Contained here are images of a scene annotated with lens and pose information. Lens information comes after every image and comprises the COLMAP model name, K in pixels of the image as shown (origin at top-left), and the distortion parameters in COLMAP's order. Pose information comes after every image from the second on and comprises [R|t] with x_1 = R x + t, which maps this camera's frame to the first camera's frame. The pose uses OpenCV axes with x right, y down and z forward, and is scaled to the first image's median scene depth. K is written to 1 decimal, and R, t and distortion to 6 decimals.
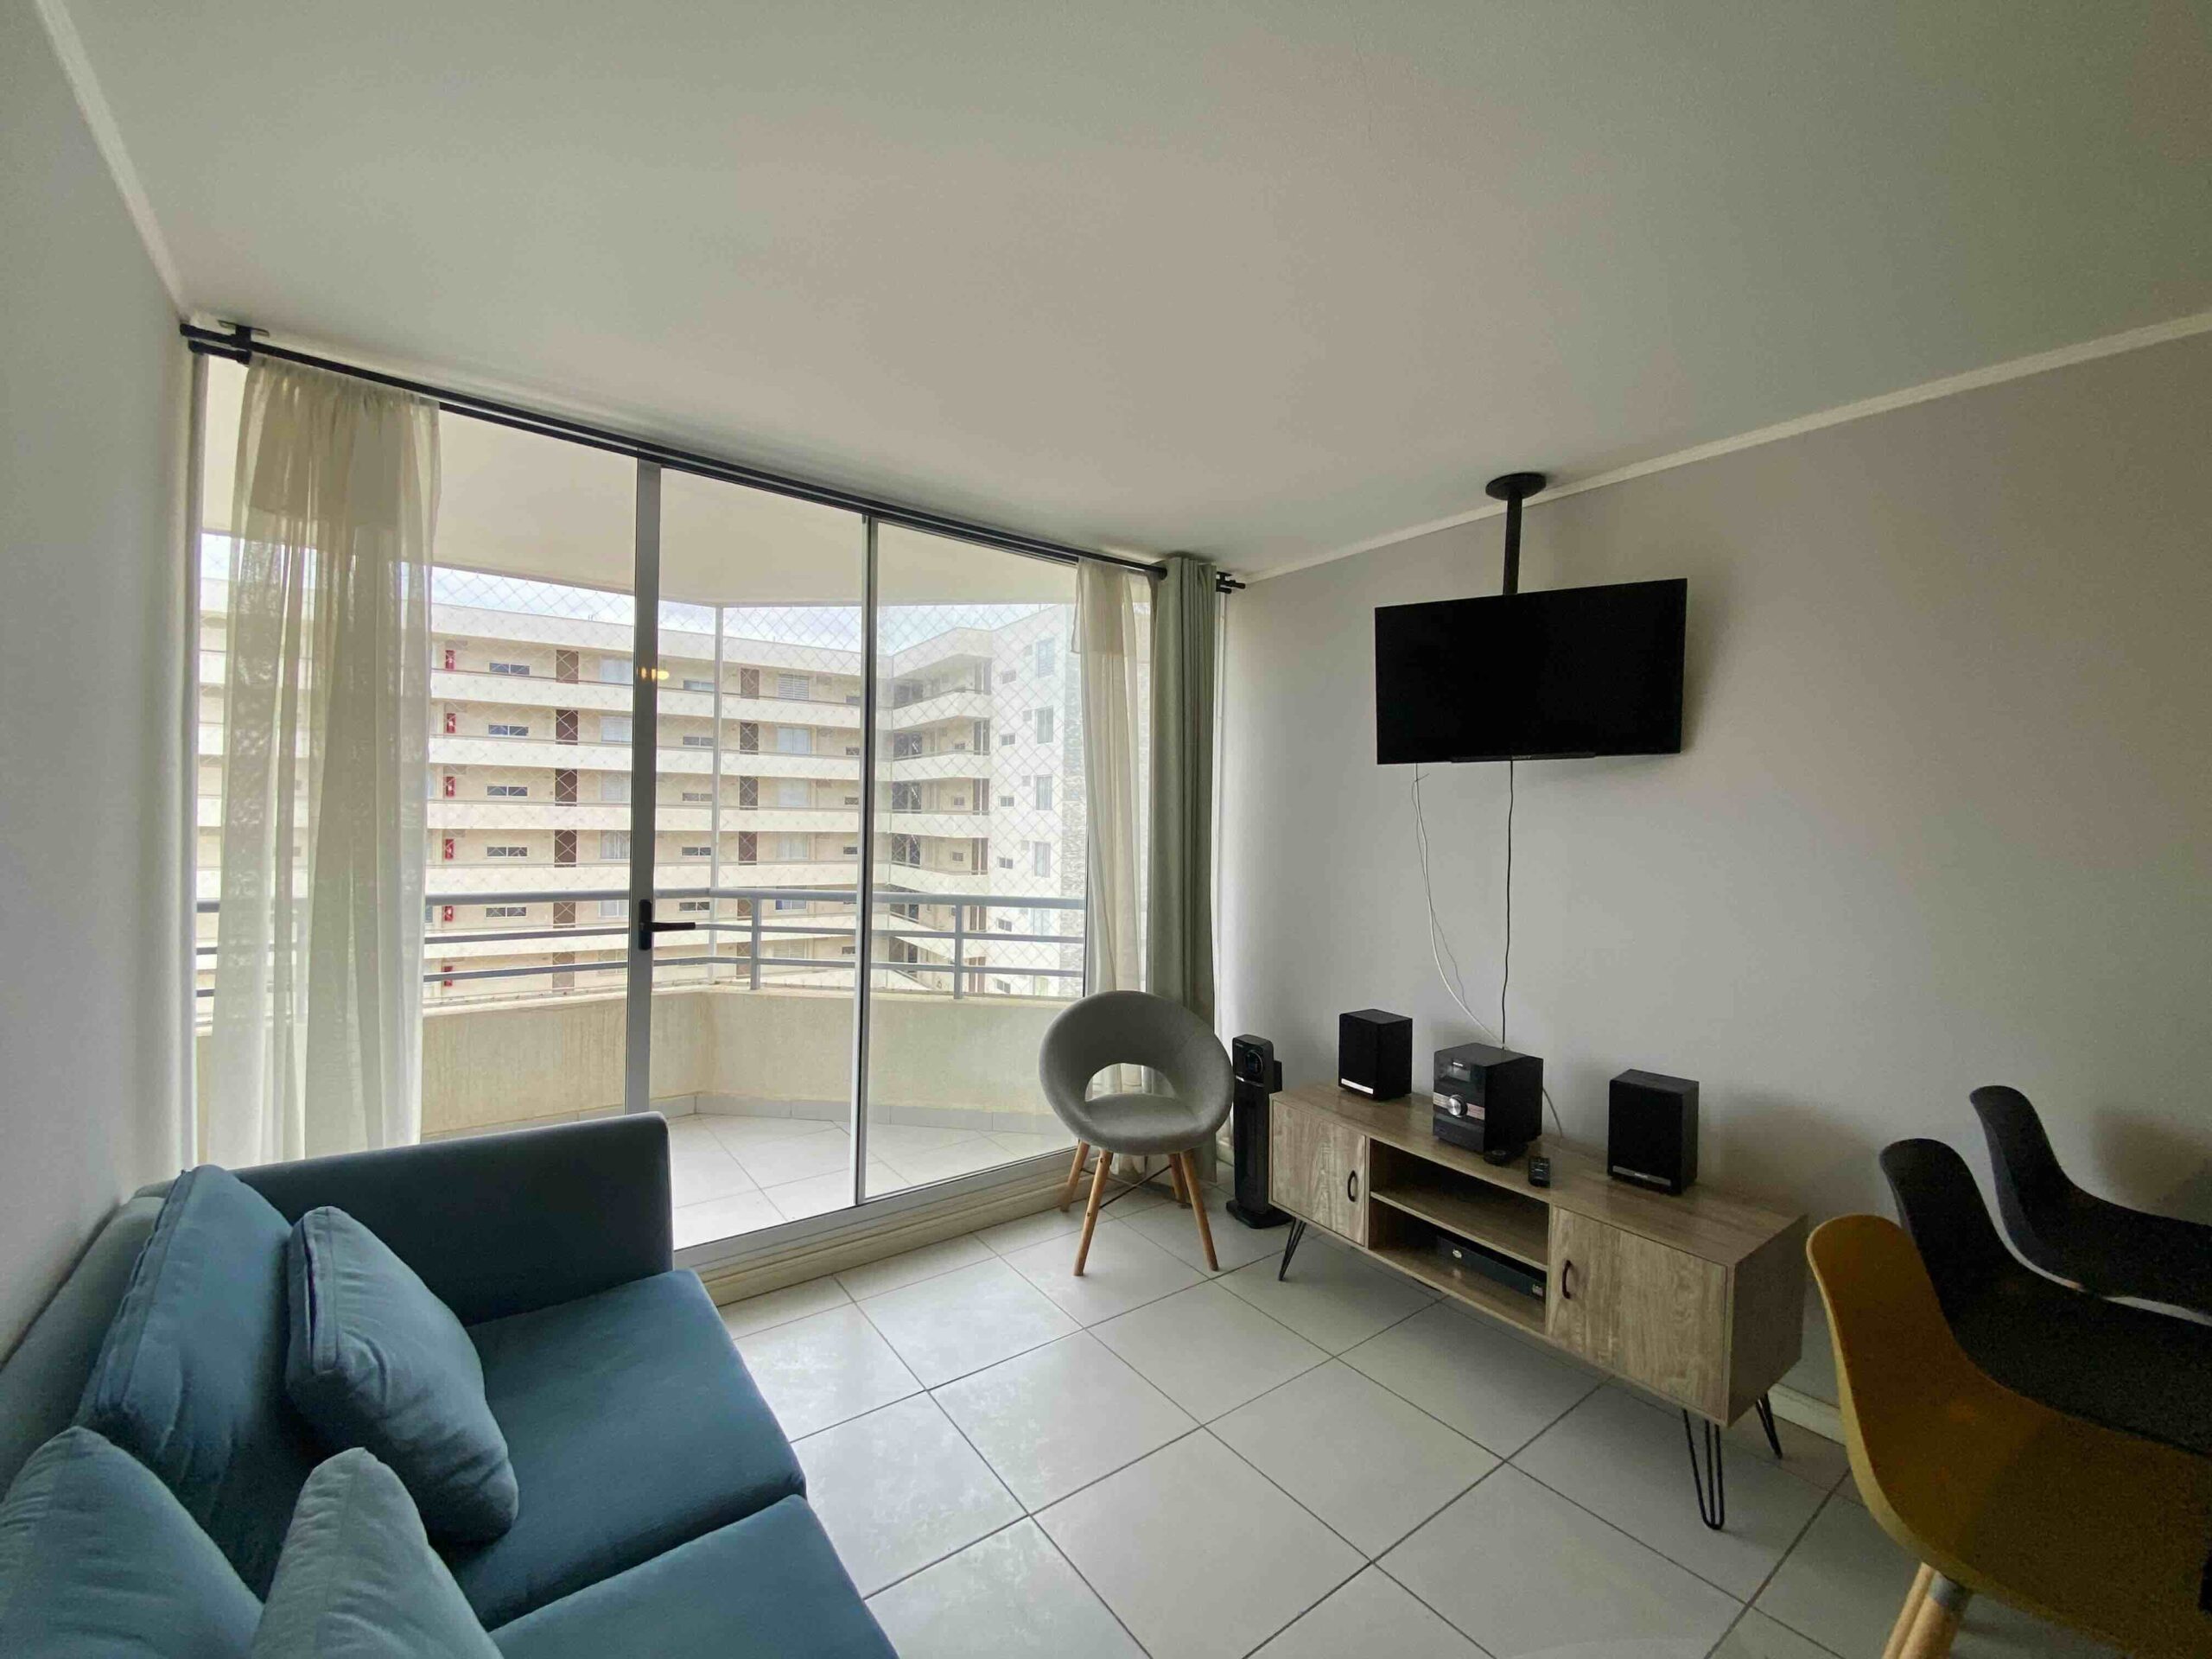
lens RADIAL K [[902.5, 0, 1106.0], [0, 902.5, 829.5], [0, 0, 1]] dist [0.043726, -0.000177]
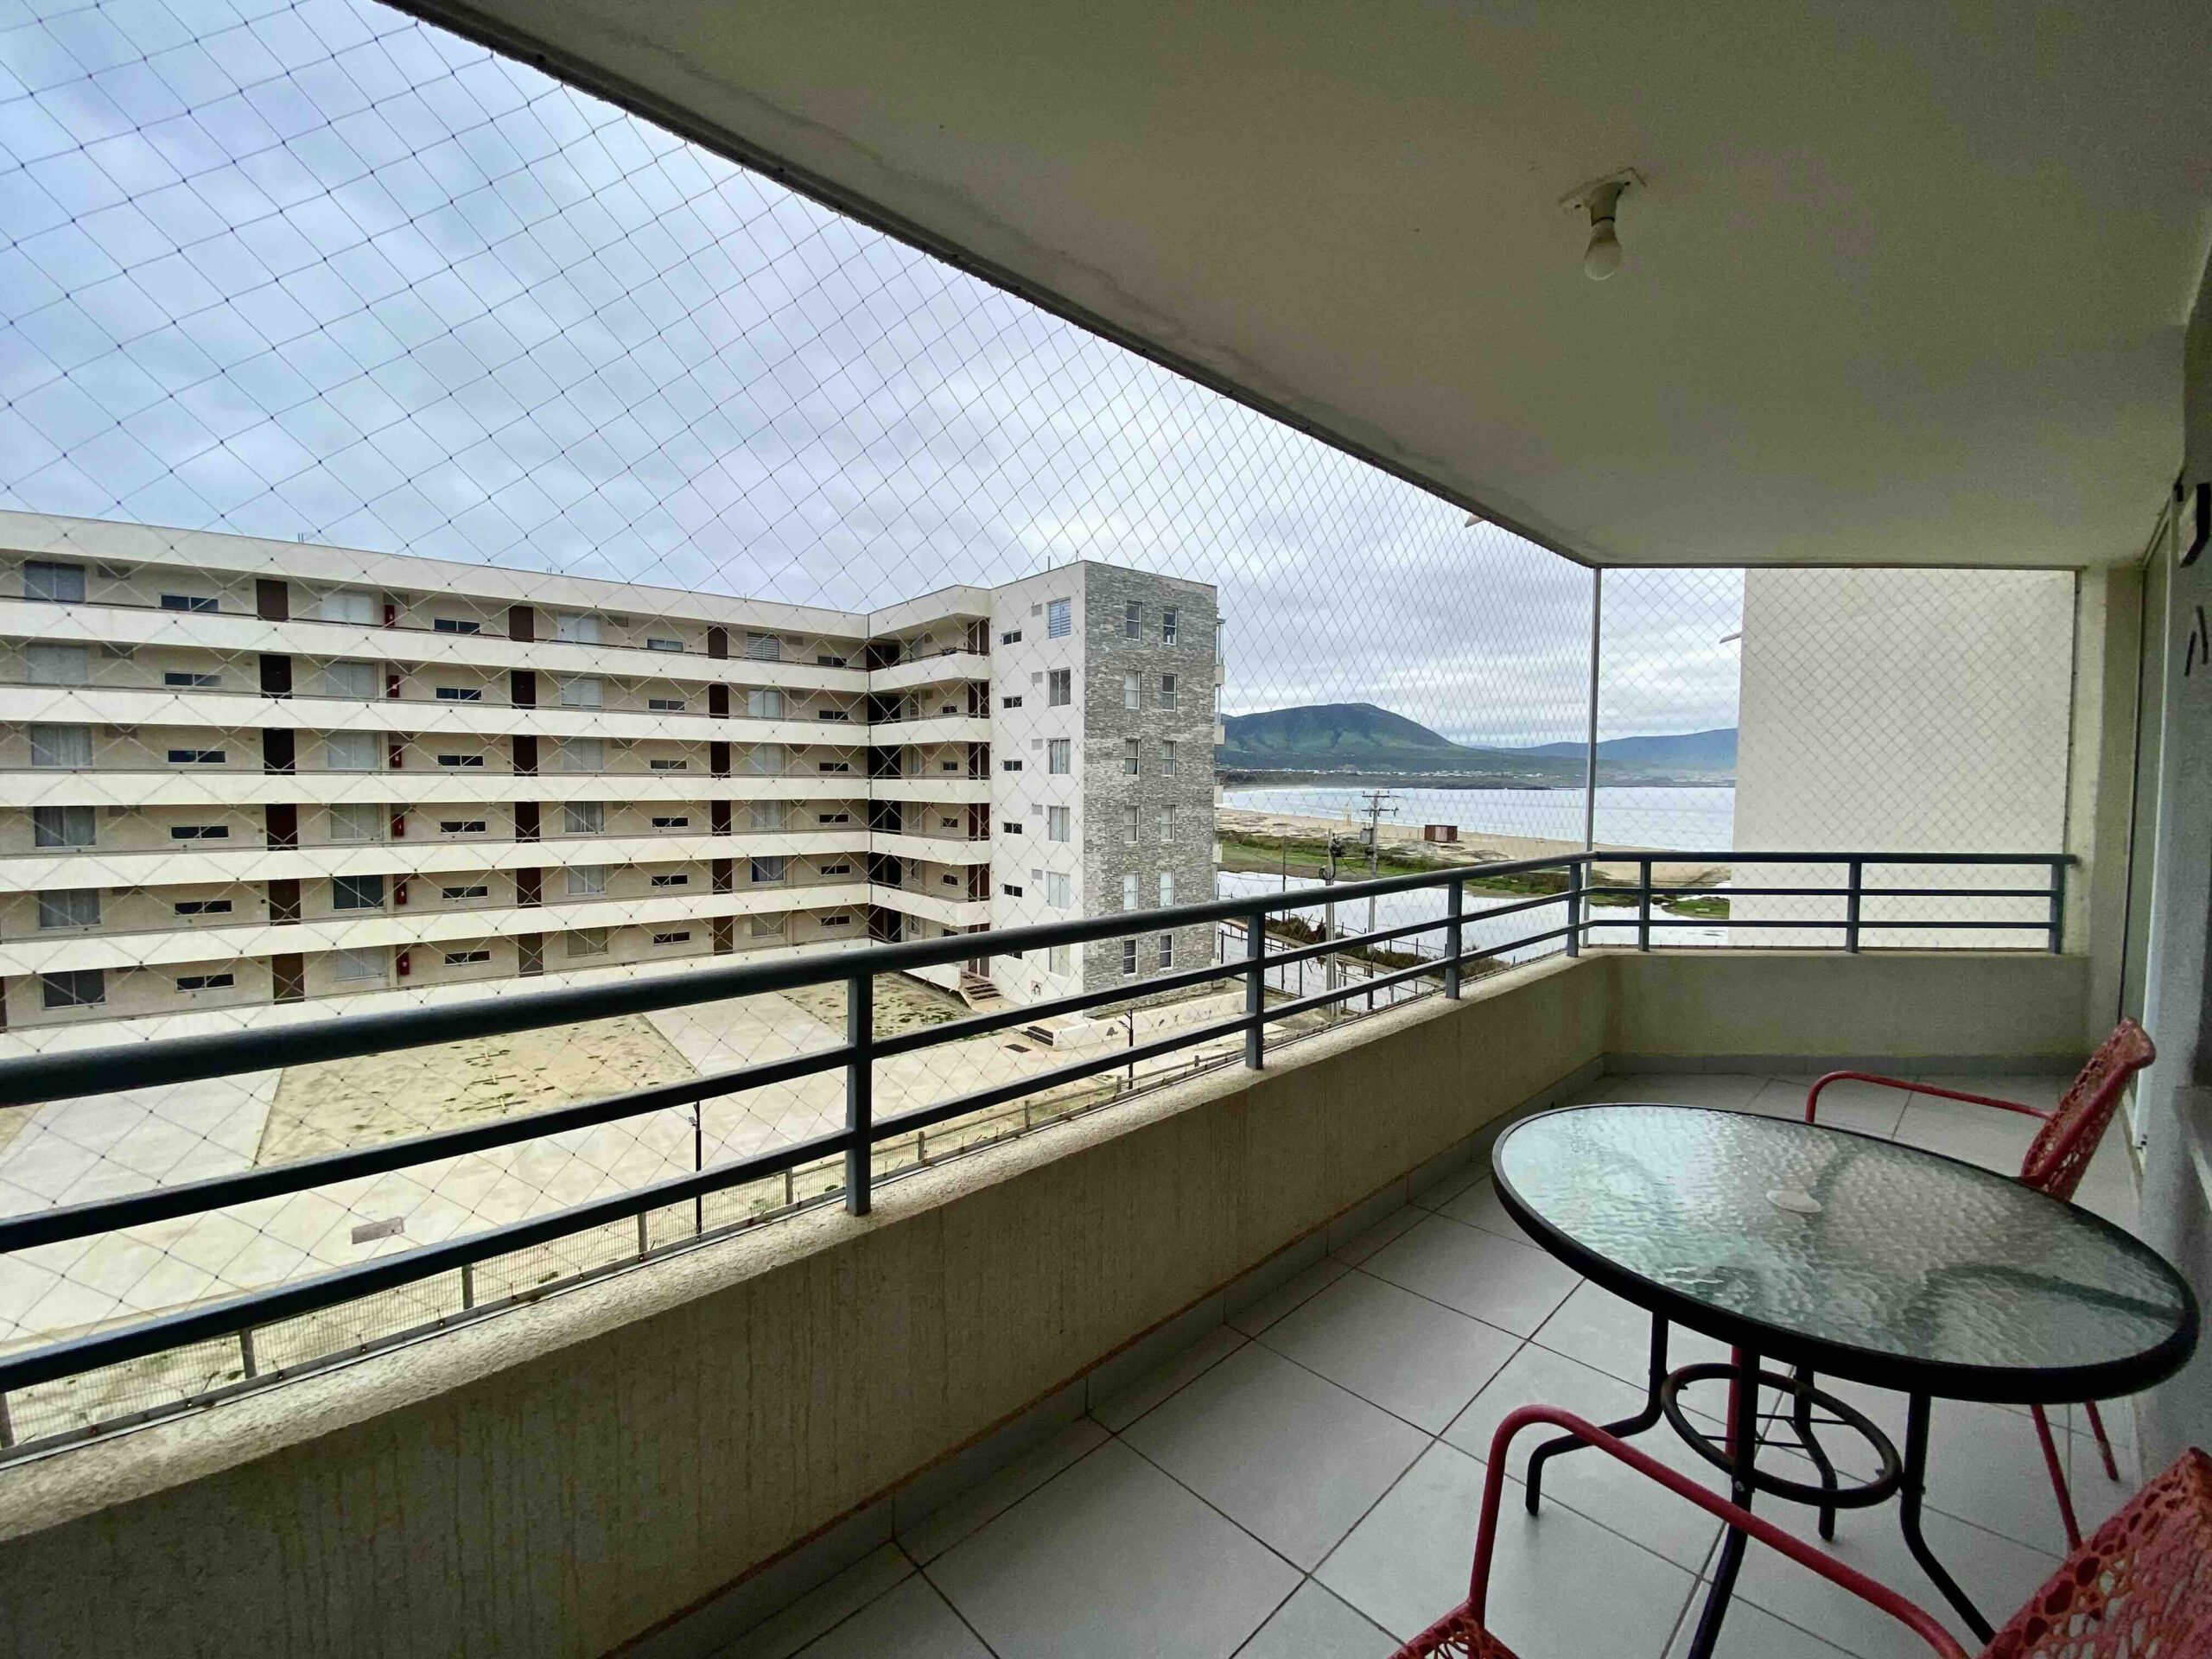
lens RADIAL K [[902.5, 0, 1106.0], [0, 902.5, 829.5], [0, 0, 1]] dist [0.043726, -0.000177]
pose [[0.992352, -0.021826, 0.121496, -0.127384], [0.016820, 0.998973, 0.042076, -0.001071], [-0.122289, -0.039711, 0.991700, 0.008421]]
